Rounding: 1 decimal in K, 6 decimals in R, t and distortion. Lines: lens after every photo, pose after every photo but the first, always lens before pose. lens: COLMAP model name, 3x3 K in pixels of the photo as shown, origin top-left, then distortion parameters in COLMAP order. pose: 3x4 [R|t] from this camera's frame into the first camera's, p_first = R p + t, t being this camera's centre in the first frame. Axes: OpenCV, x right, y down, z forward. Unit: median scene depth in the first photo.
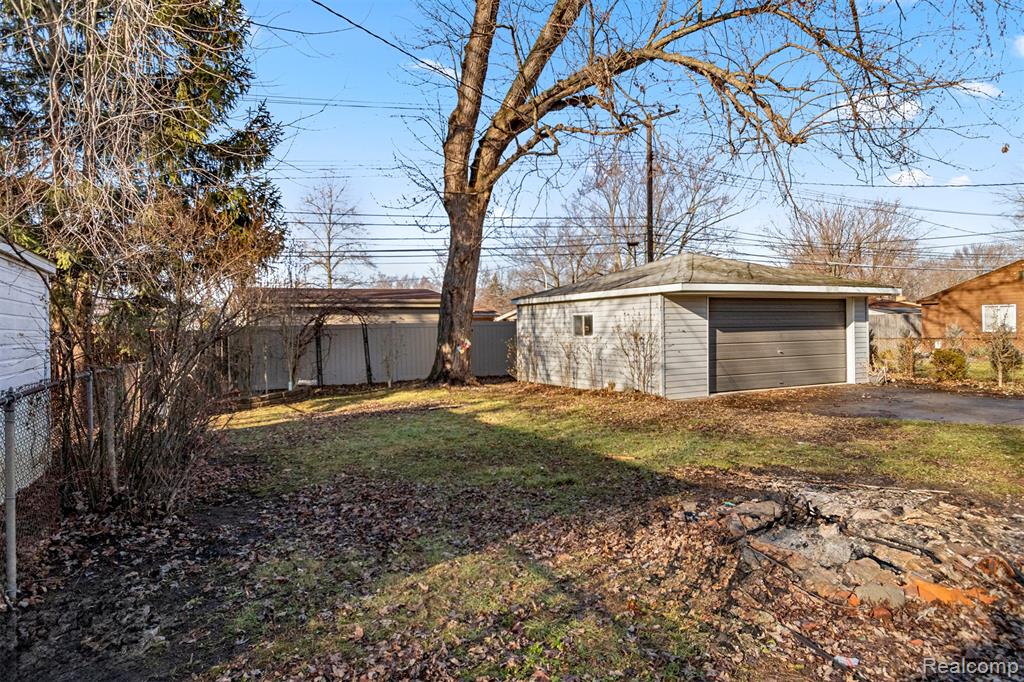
lens RADIAL K [[633.5, 0, 512.0], [0, 633.5, 341.0], [0, 0, 1]] dist [0.001867, 0.000038]
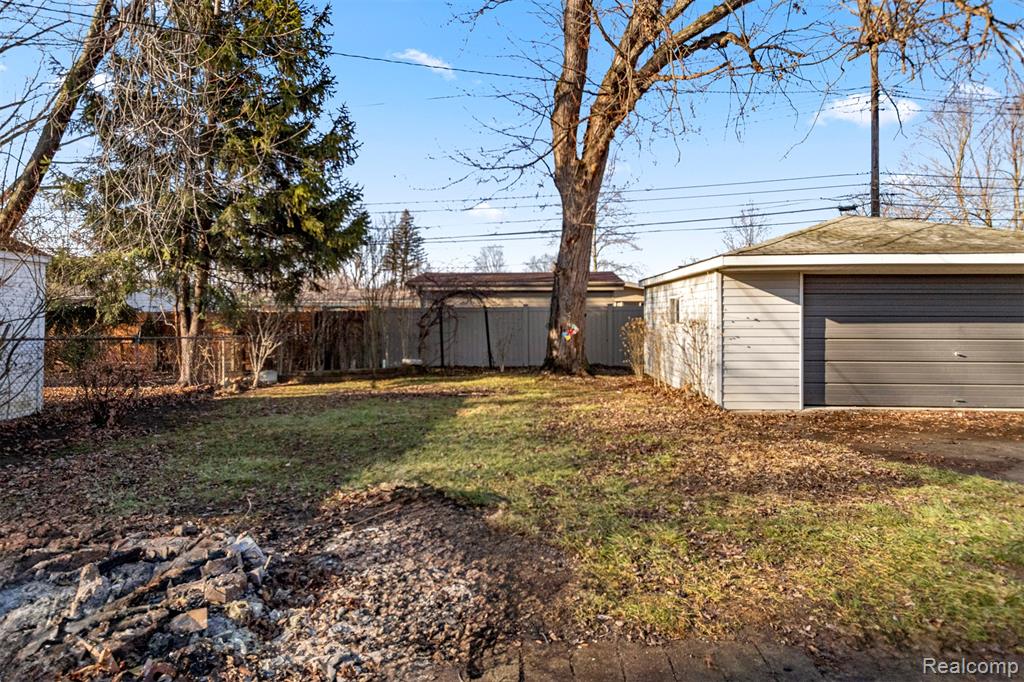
lens RADIAL K [[635.5, 0, 485.5], [0, 635.5, 317.3], [0, 0, 1]] dist [-0.002888, -0.001078]
pose [[0.849121, 0.018743, -0.527866, 0.308956], [-0.026614, 0.999619, -0.007317, -0.003319], [0.527528, 0.020262, 0.849296, 0.147924]]
